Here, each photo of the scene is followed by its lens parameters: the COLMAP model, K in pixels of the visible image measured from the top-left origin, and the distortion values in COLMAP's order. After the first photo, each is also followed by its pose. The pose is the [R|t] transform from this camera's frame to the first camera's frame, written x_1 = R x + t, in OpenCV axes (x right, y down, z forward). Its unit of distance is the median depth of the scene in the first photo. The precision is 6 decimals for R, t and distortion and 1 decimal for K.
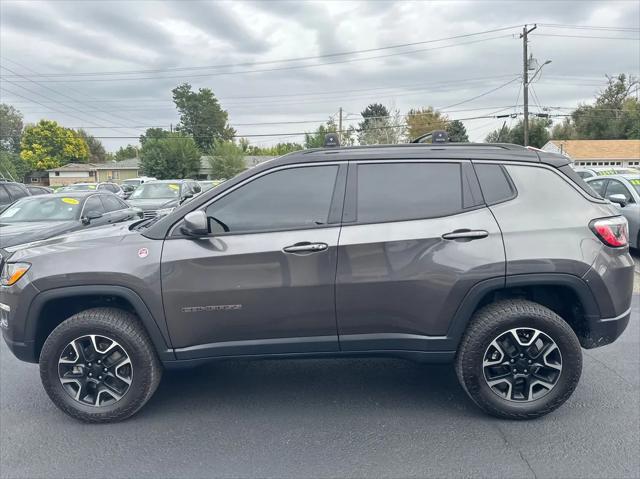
lens RADIAL K [[462.9, 0, 319.9], [0, 462.9, 227.4], [0, 0, 1]] dist [0.093832, -0.130684]
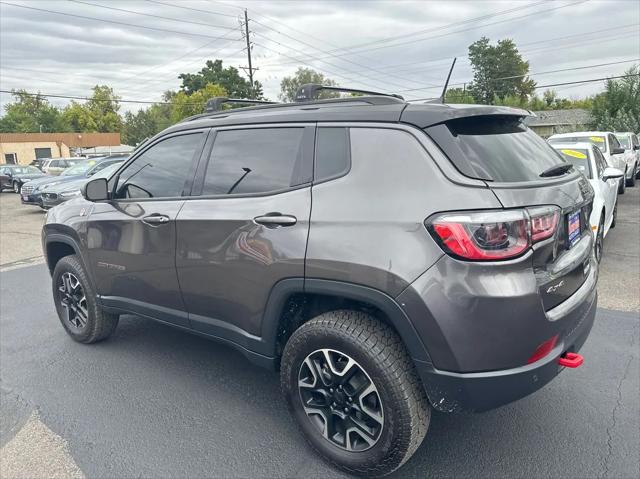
lens RADIAL K [[462.9, 0, 319.9], [0, 462.9, 227.4], [0, 0, 1]] dist [0.093832, -0.130684]
pose [[0.795707, 0.096621, -0.597925, 0.114172], [-0.047085, 0.994074, 0.097976, -0.007000], [0.603848, -0.049807, 0.795542, 0.055968]]
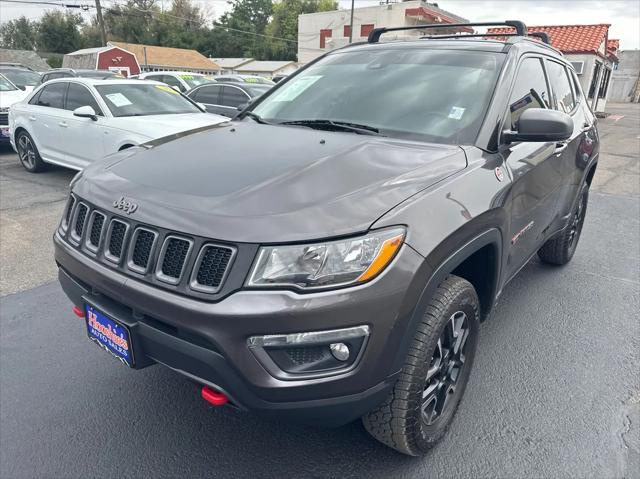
lens RADIAL K [[462.9, 0, 319.9], [0, 462.9, 227.4], [0, 0, 1]] dist [0.093832, -0.130684]
pose [[0.551168, -0.211693, 0.807093, -0.151297], [0.052813, 0.974192, 0.219456, -0.004687], [-0.832721, -0.078333, 0.548124, 0.115990]]
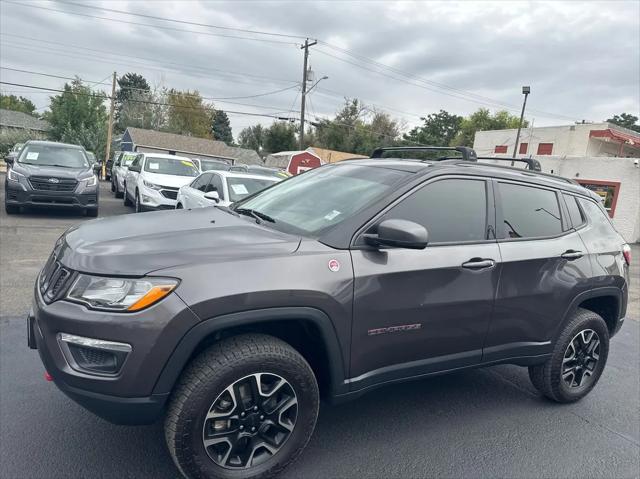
lens RADIAL K [[462.9, 0, 319.9], [0, 462.9, 227.4], [0, 0, 1]] dist [0.093832, -0.130684]
pose [[0.835169, 0.053830, 0.547352, -0.116711], [-0.070709, 0.997449, 0.009794, -0.002602], [-0.545429, -0.046883, 0.836845, 0.047219]]
